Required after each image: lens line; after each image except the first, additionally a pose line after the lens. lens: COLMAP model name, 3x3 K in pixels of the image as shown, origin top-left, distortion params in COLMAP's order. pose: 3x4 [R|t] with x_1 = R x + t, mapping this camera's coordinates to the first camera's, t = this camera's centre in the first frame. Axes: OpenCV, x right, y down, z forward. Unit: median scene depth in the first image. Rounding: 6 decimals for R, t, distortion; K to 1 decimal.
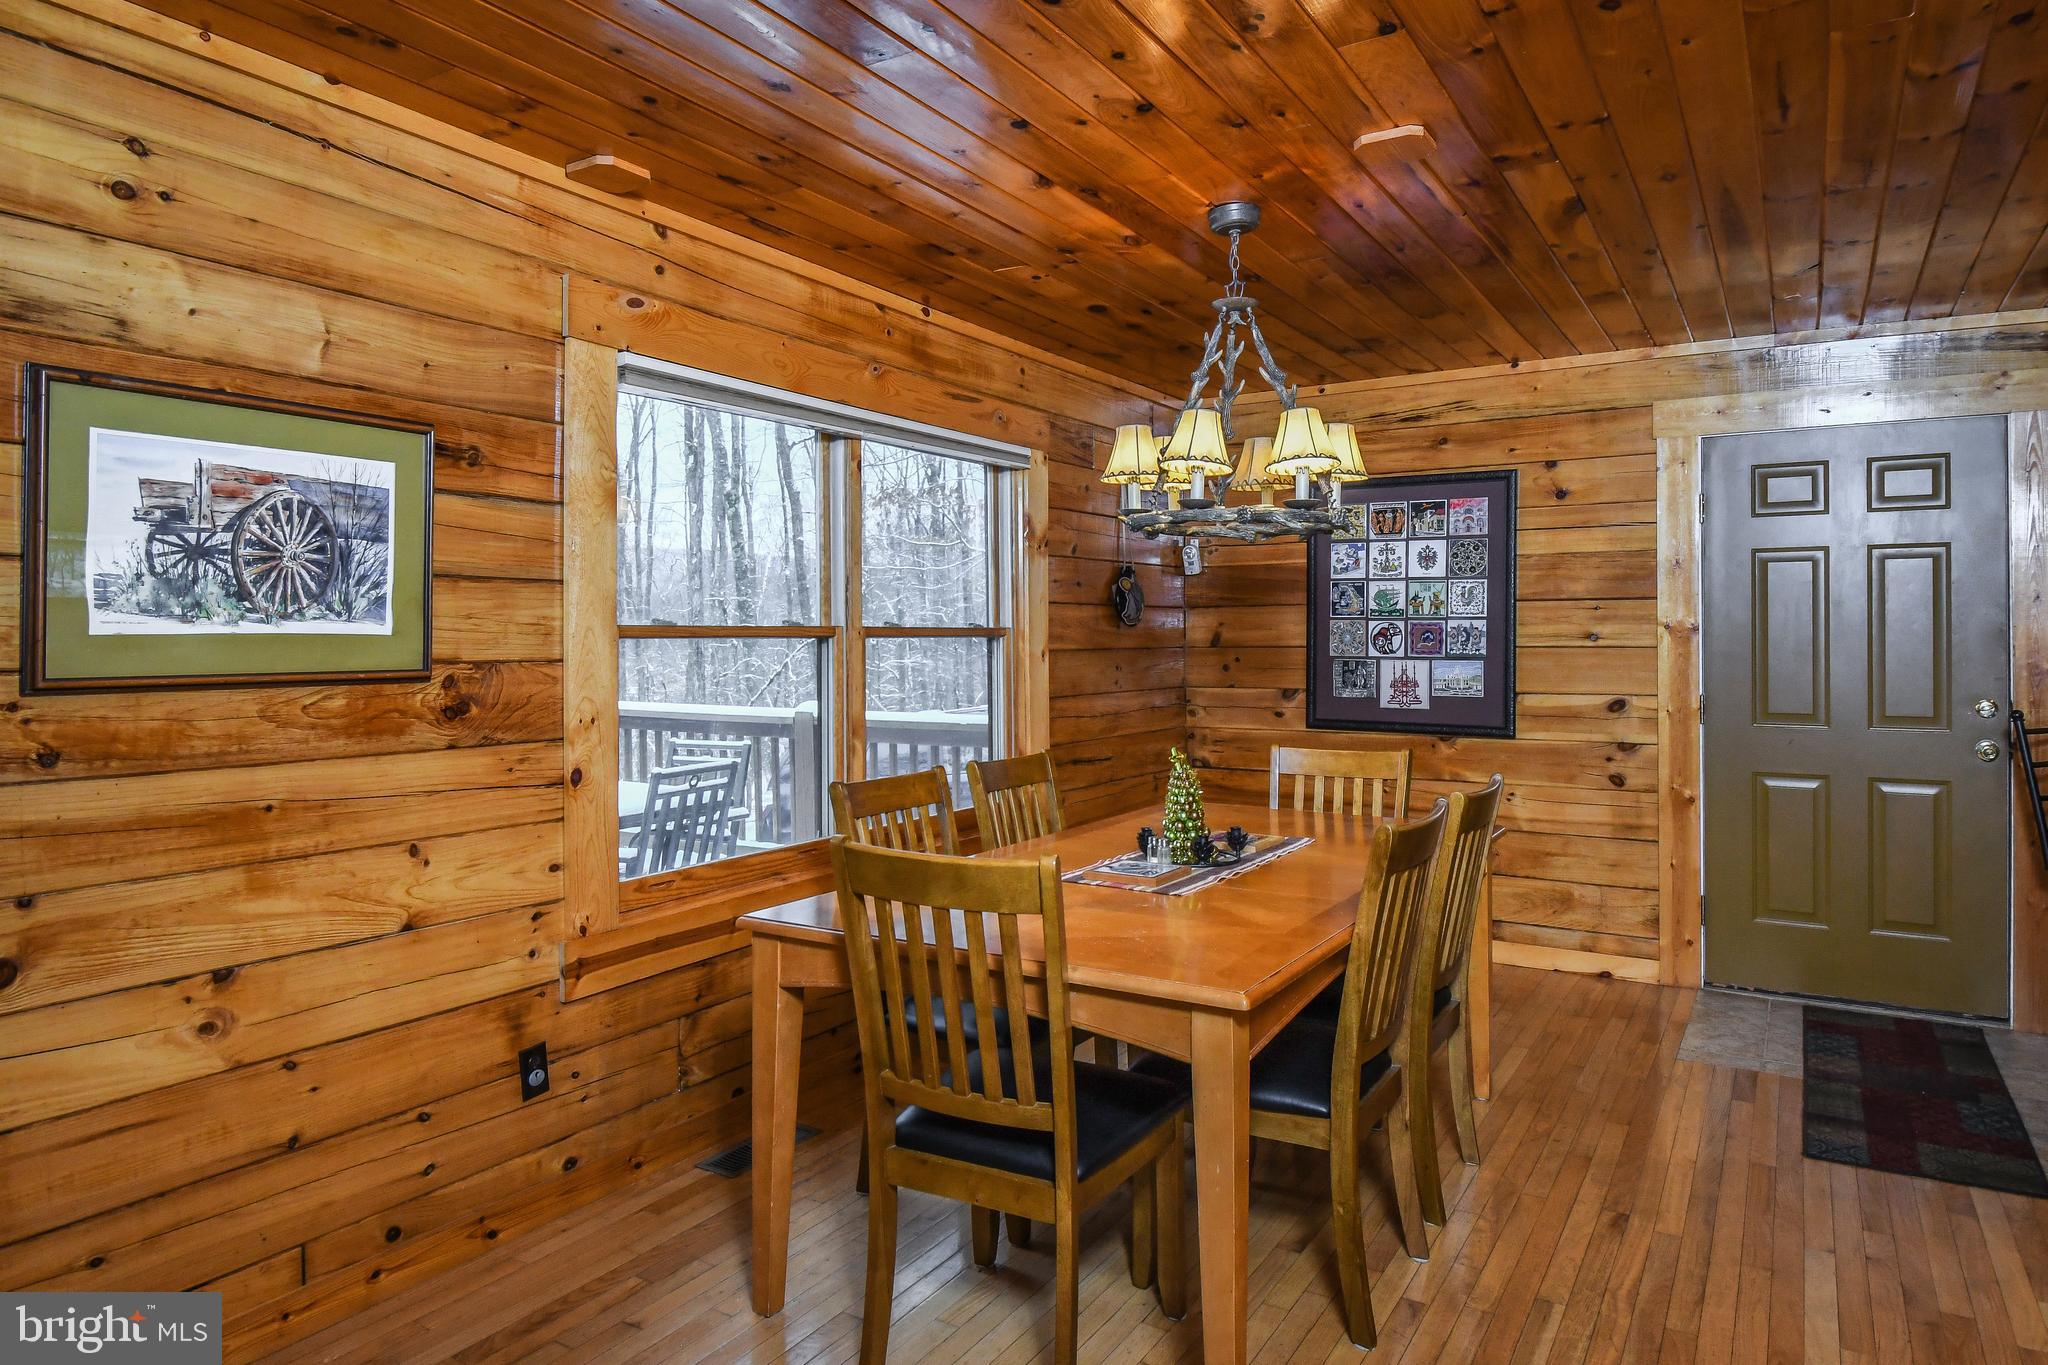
lens RADIAL K [[1252.3, 0, 1019.4], [0, 1252.3, 640.2], [0, 0, 1]] dist [0.055712, -0.072223]
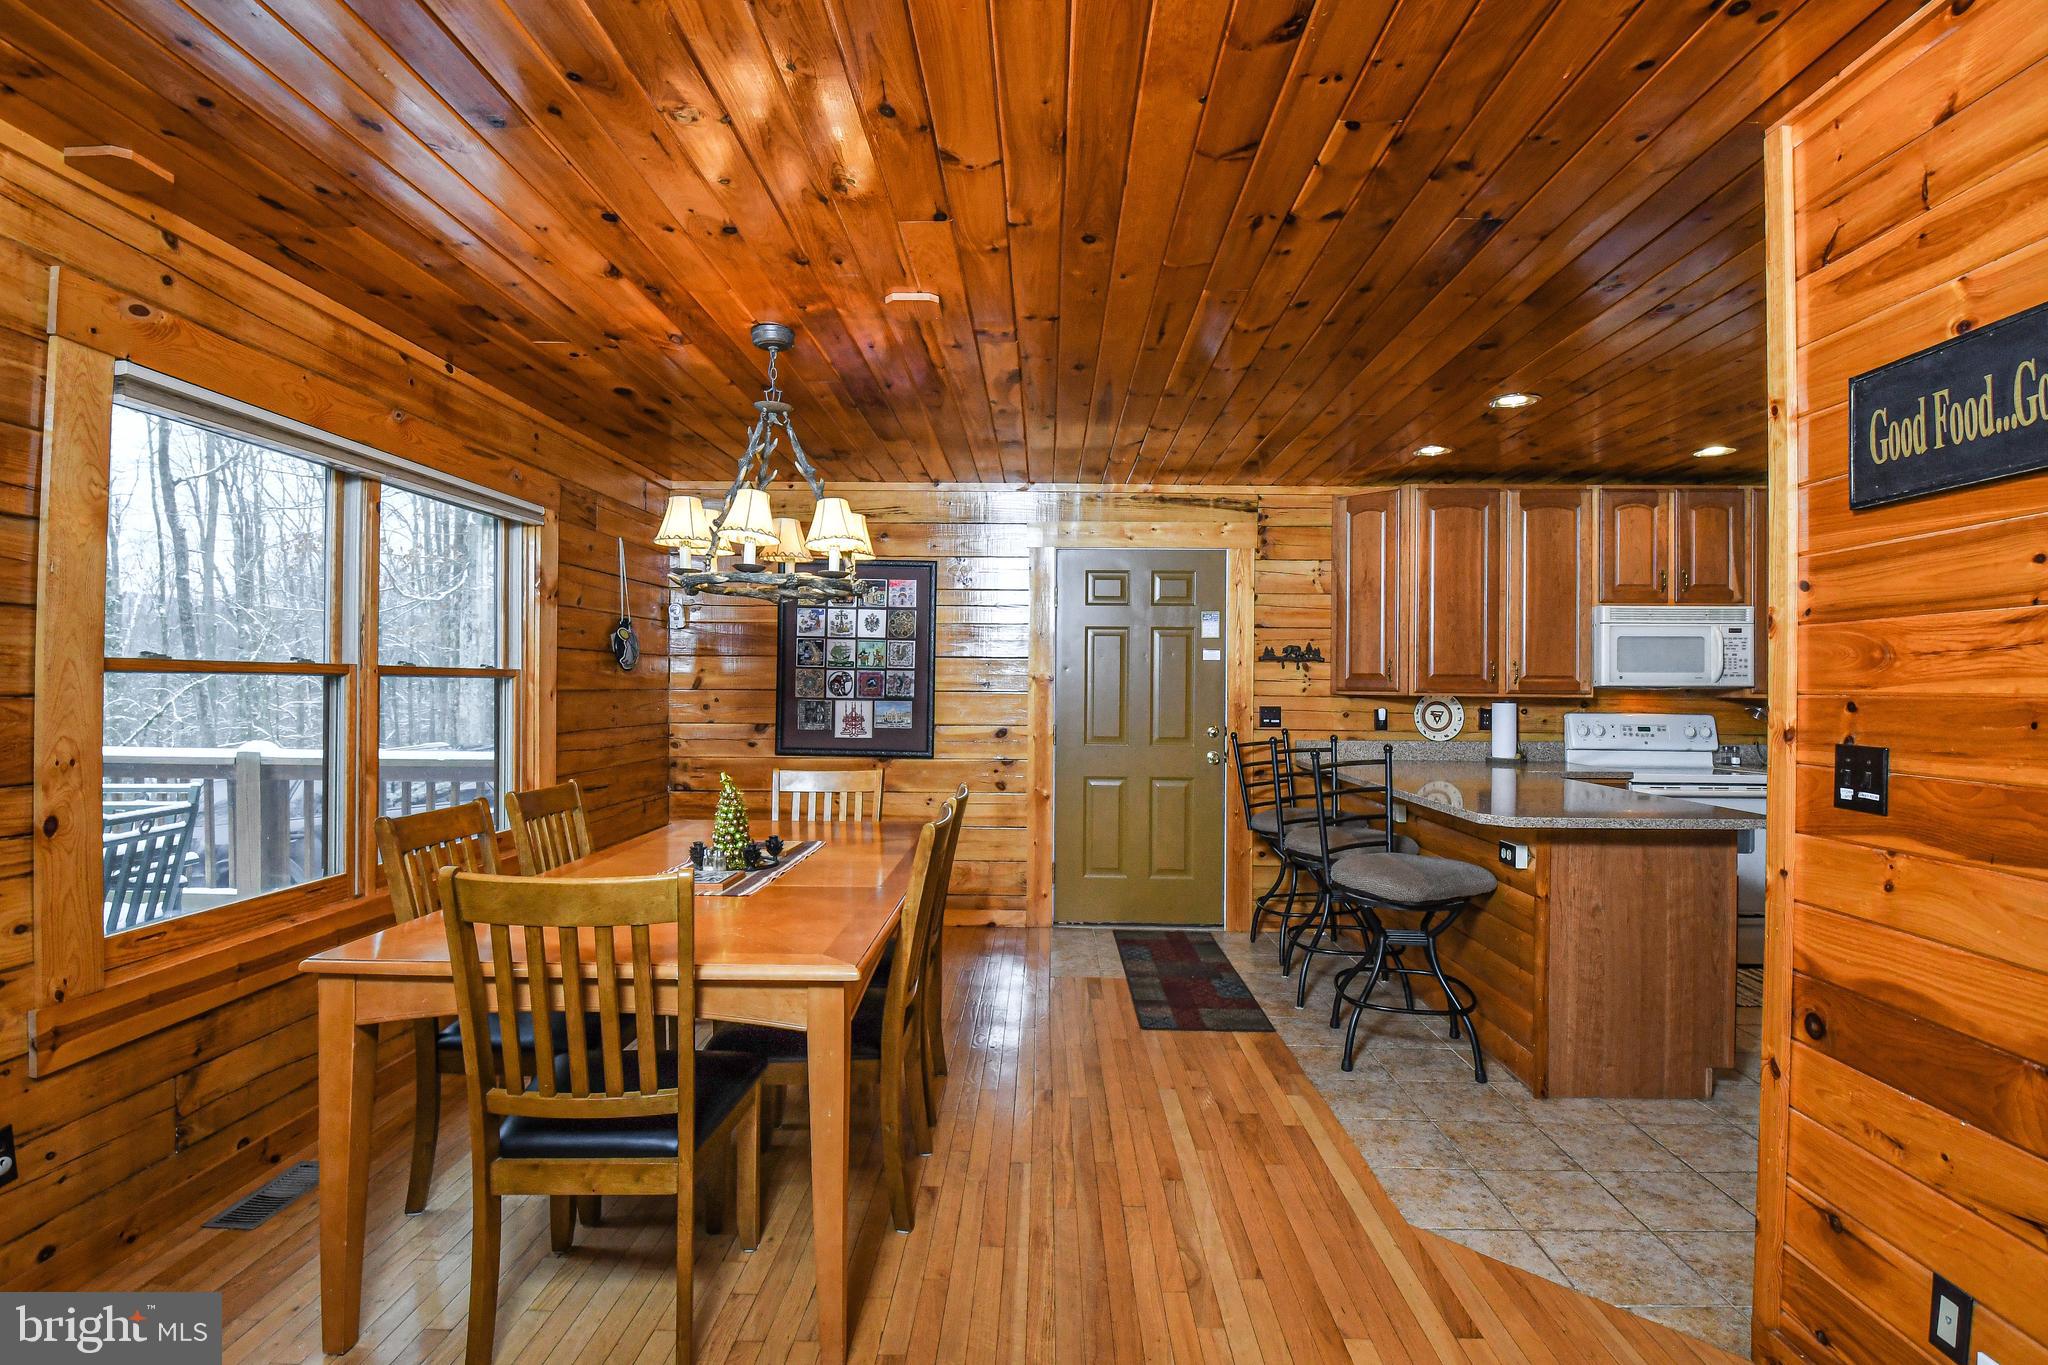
lens RADIAL K [[995.9, 0, 1024.0], [0, 995.9, 682.5], [0, 0, 1]] dist [0.000462, -0.016439]
pose [[0.858352, 0.013026, 0.512897, -0.097067], [-0.010798, 0.999915, -0.007325, 0.003772], [-0.512948, 0.000750, 0.858419, 0.041426]]
